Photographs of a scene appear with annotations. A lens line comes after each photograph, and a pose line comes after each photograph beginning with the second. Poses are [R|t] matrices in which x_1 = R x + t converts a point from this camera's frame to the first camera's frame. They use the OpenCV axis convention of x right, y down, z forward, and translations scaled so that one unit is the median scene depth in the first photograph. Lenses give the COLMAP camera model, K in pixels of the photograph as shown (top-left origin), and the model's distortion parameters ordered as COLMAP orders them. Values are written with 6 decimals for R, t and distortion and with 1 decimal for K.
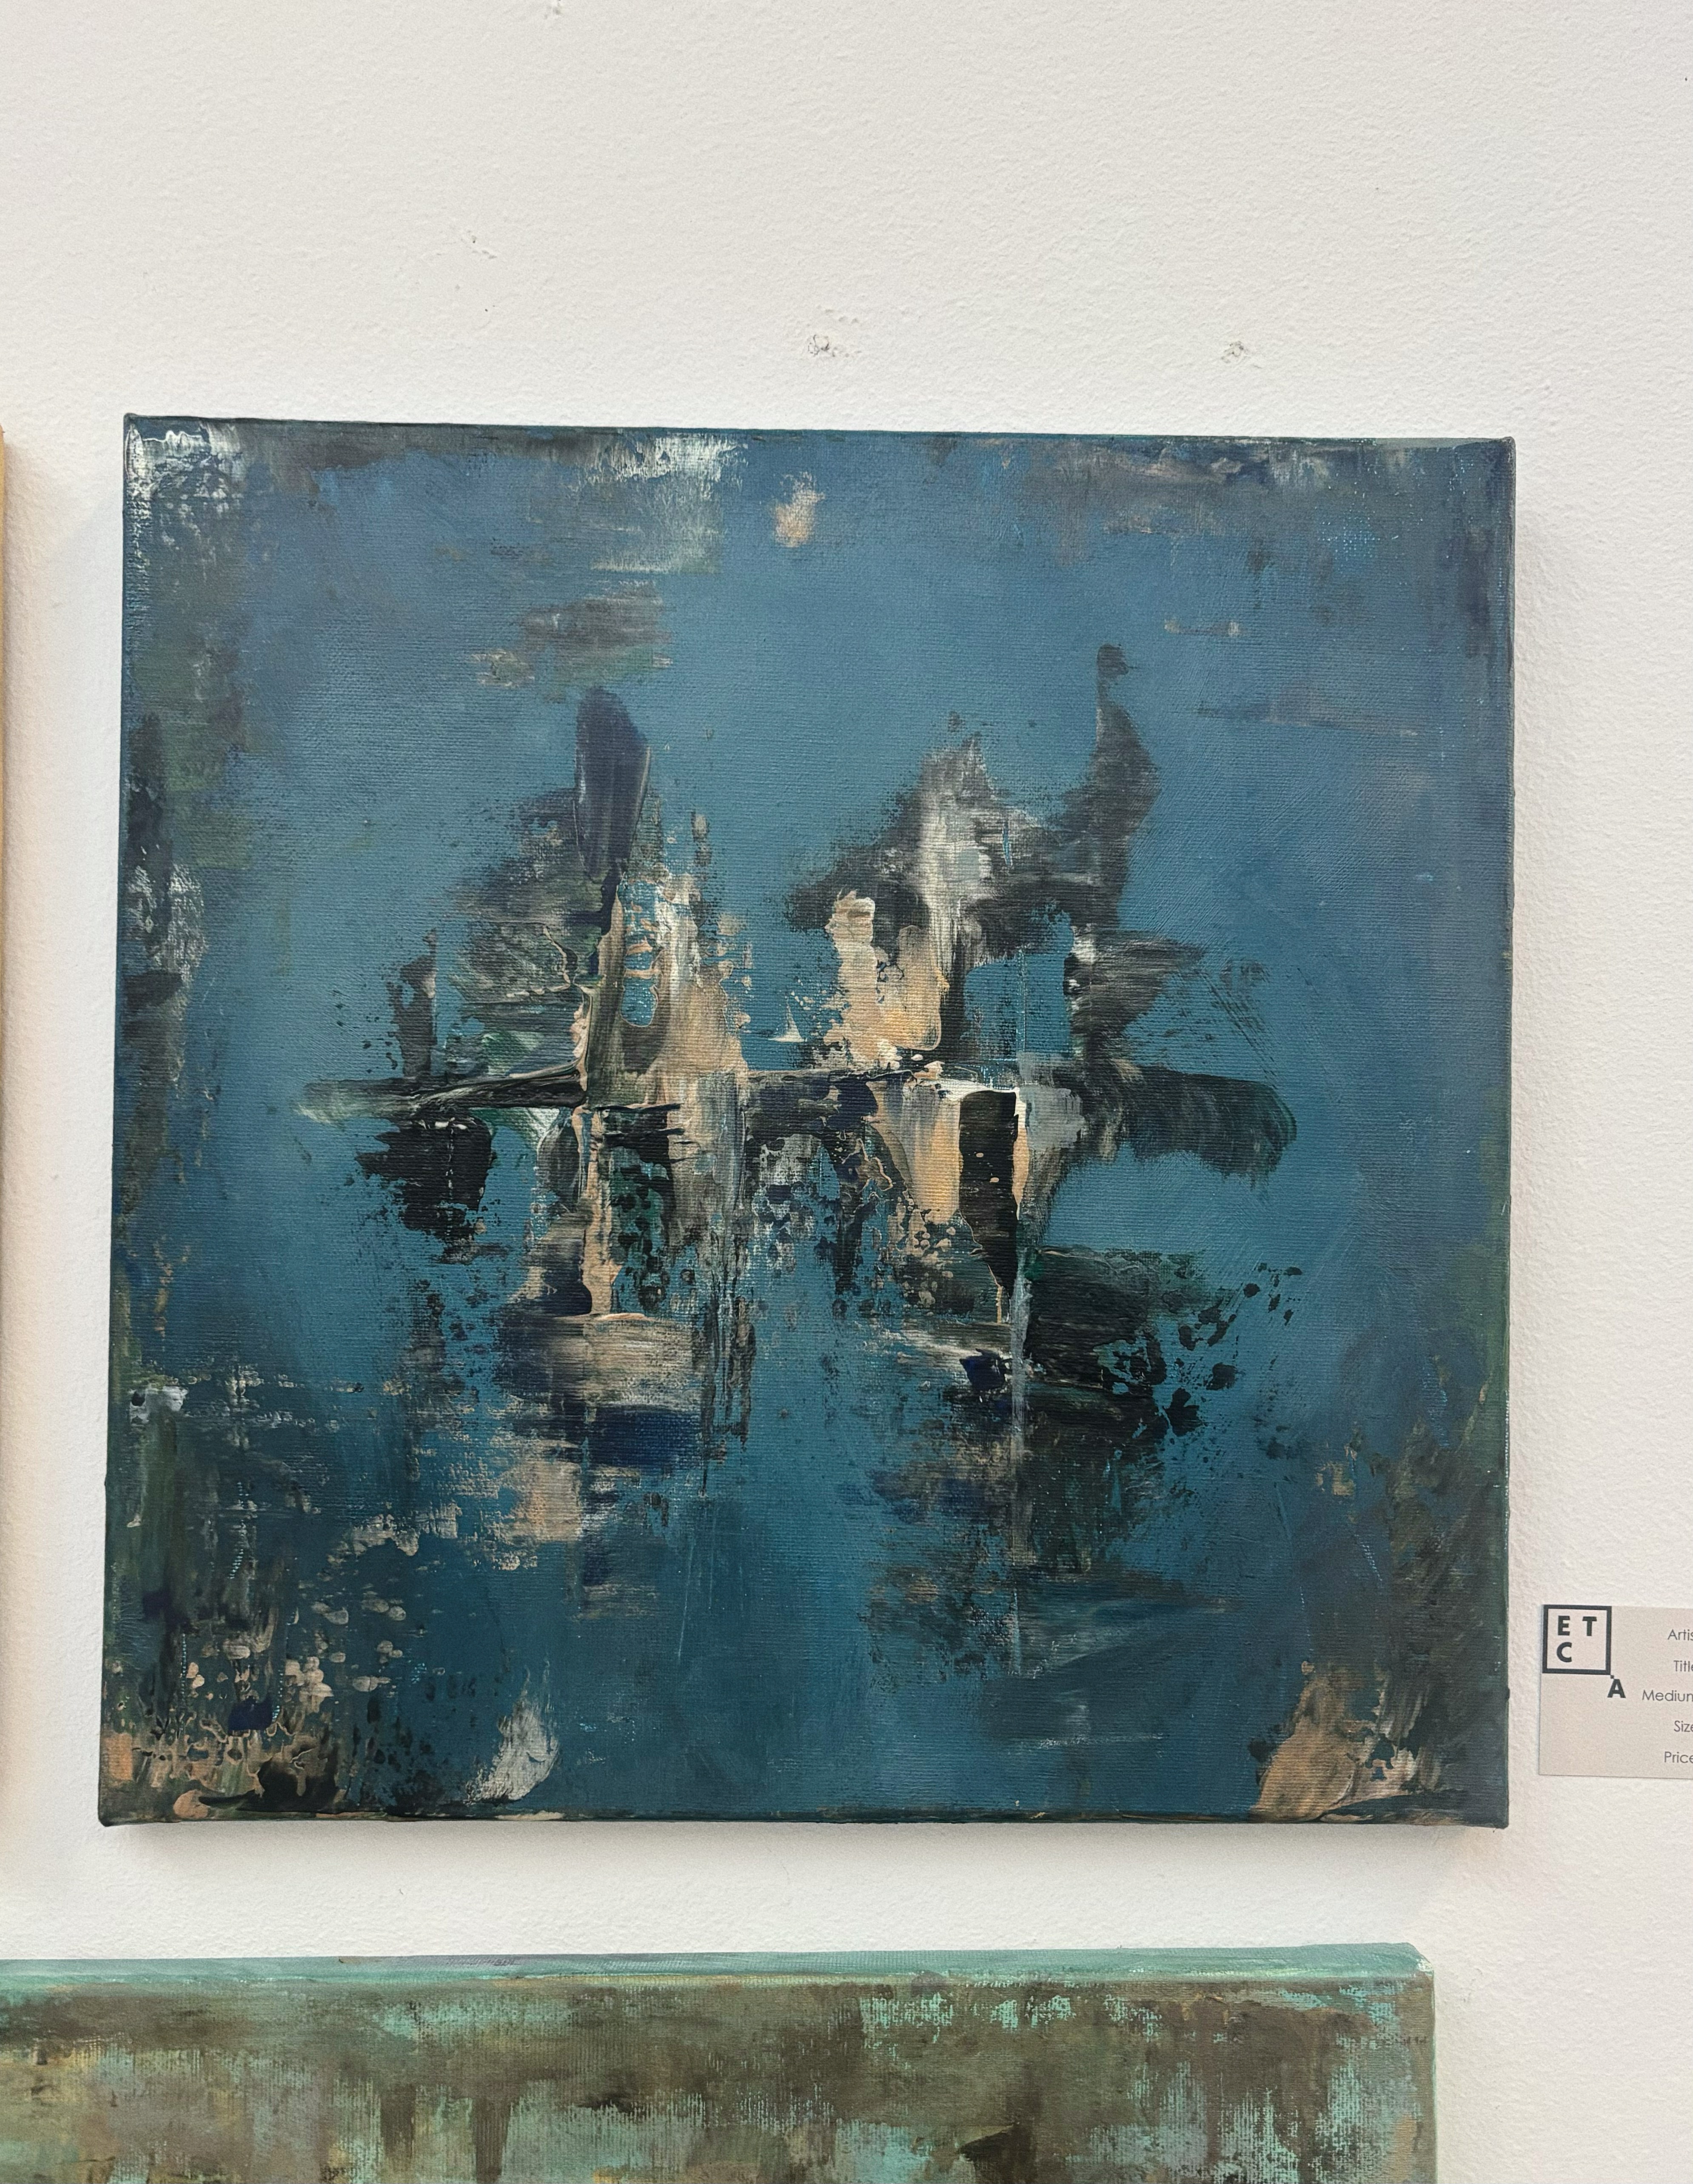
lens RADIAL K [[1831.0, 0, 847.4], [0, 1831.0, 1091.6], [0, 0, 1]] dist [-0.000755, 0.012417]
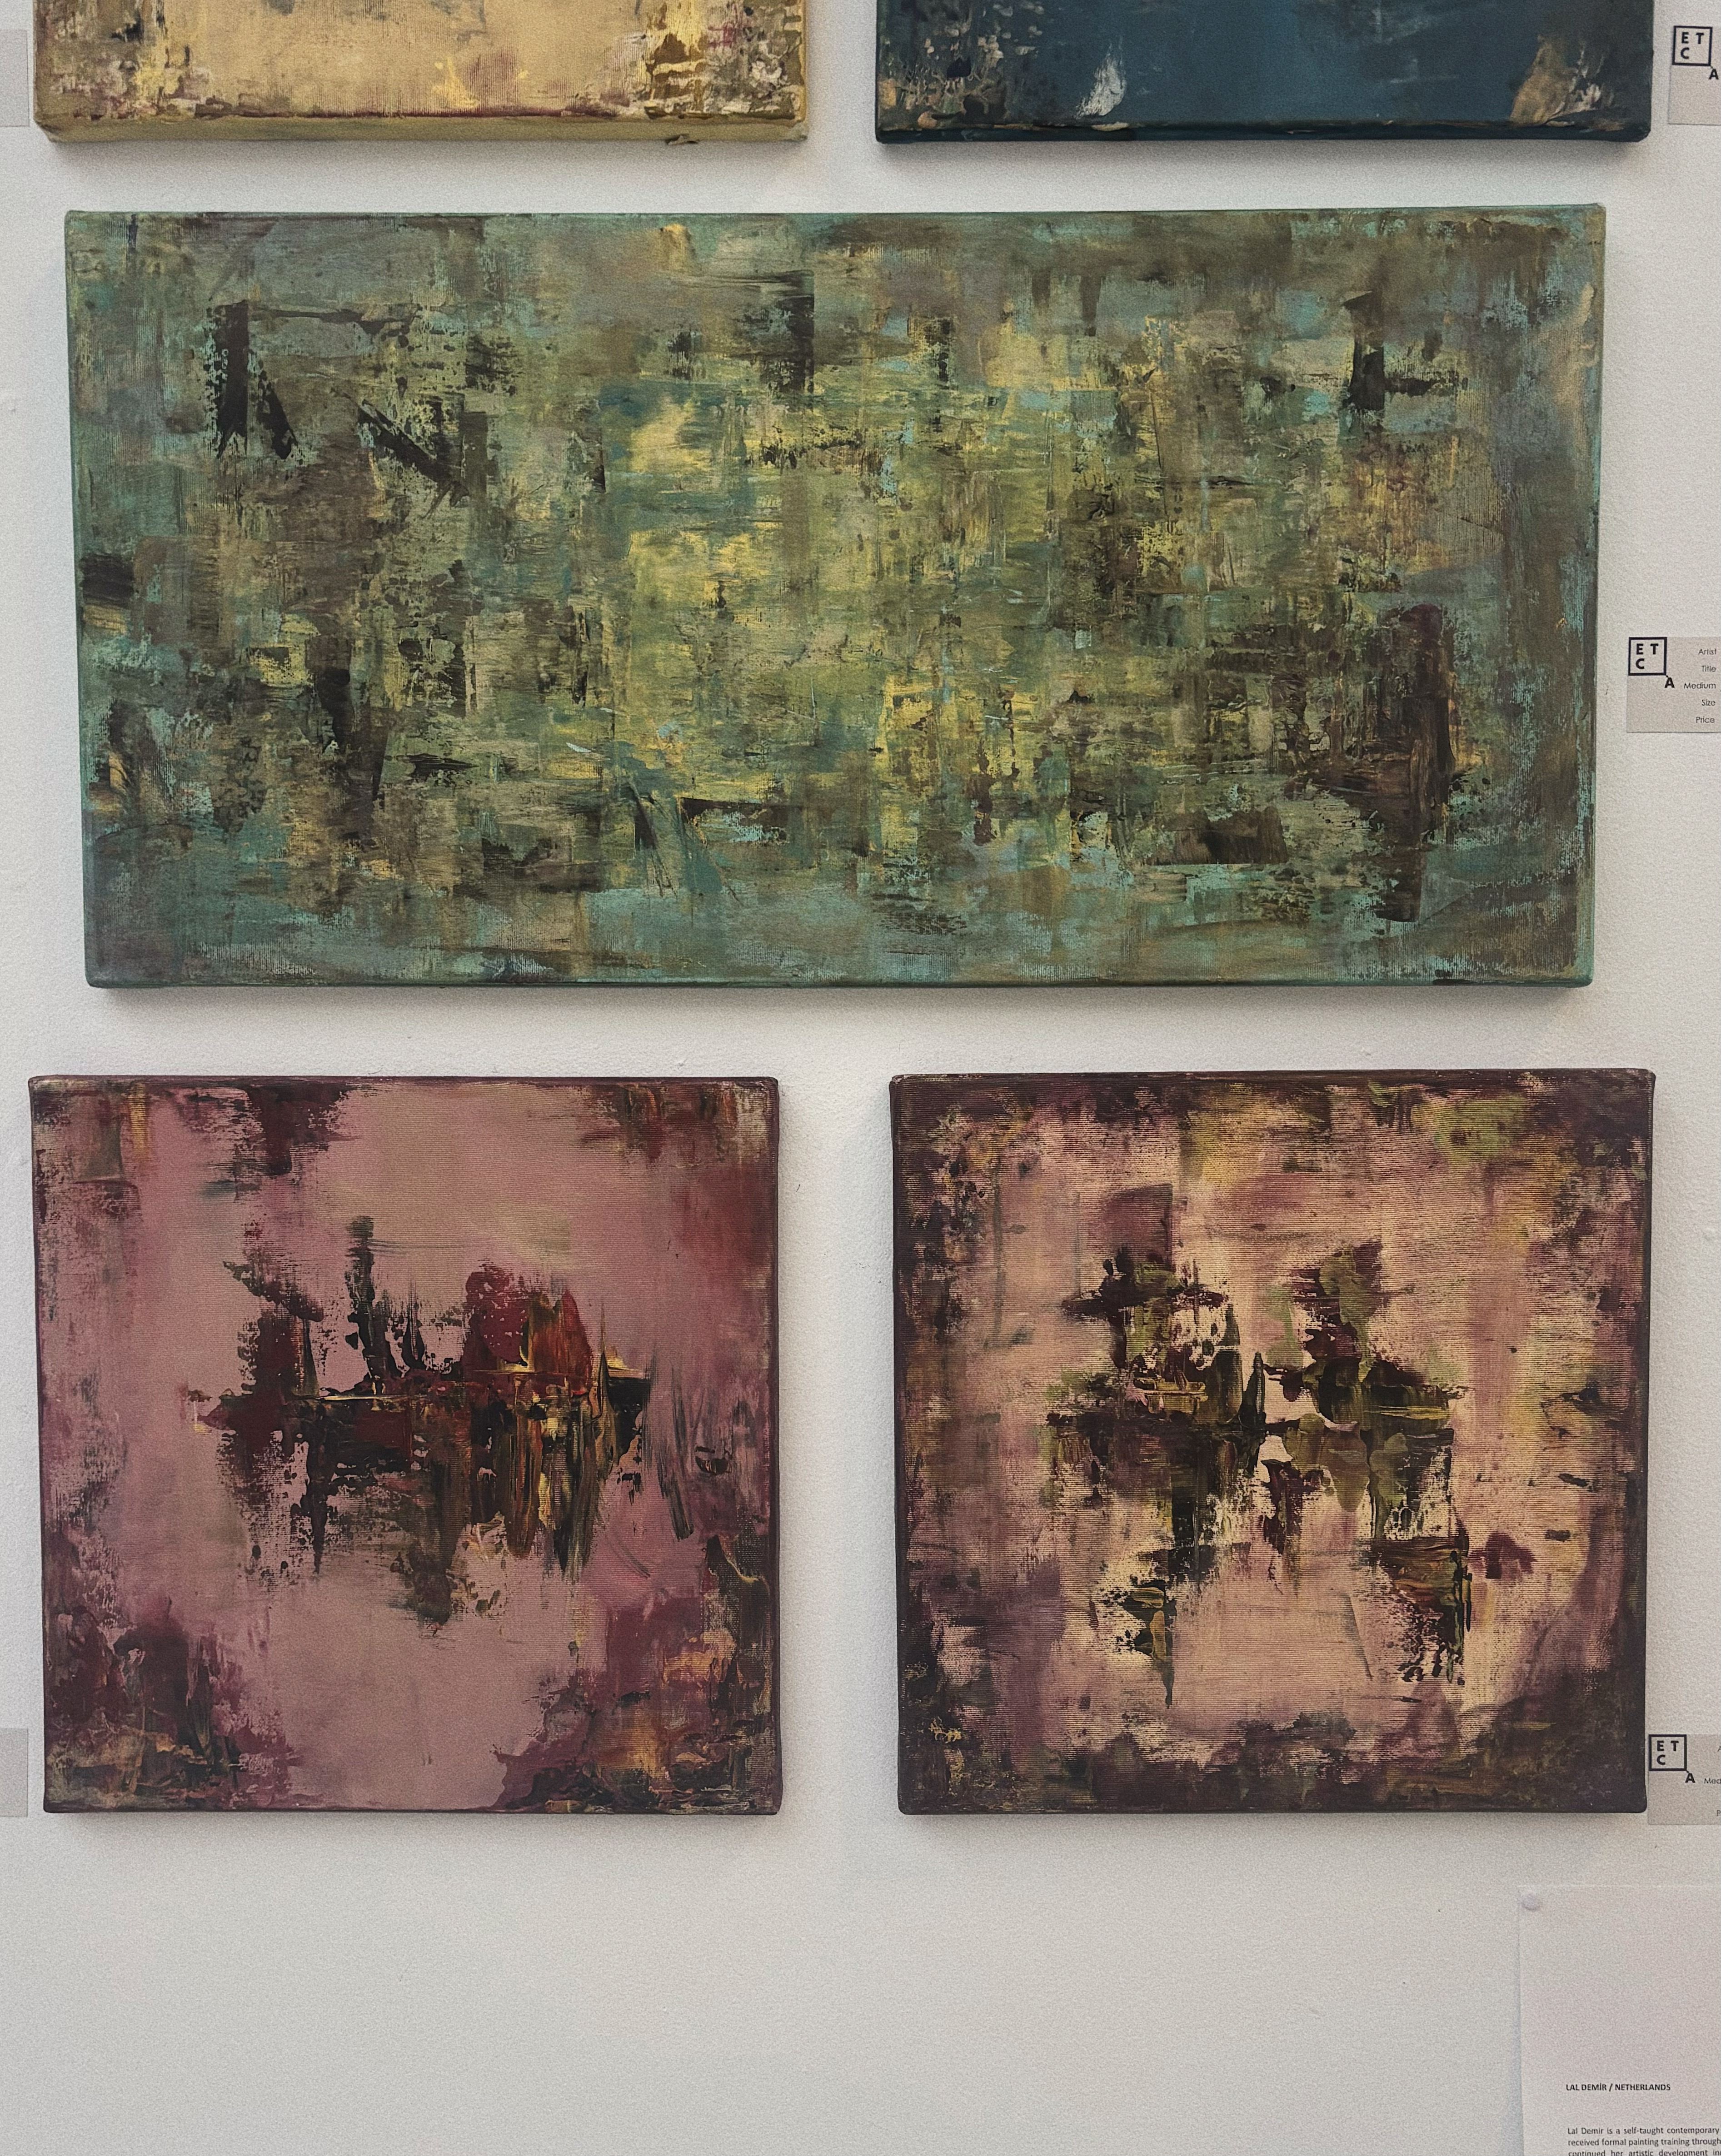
lens RADIAL K [[1729.4, 0, 859.1], [0, 1729.4, 1078.3], [0, 0, 1]] dist [0.029716, 0.001690]
pose [[0.999764, -0.000631, -0.021724, -0.388556], [0.002102, 0.997701, 0.067736, 1.232994], [0.021631, -0.067766, 0.997467, -0.821299]]
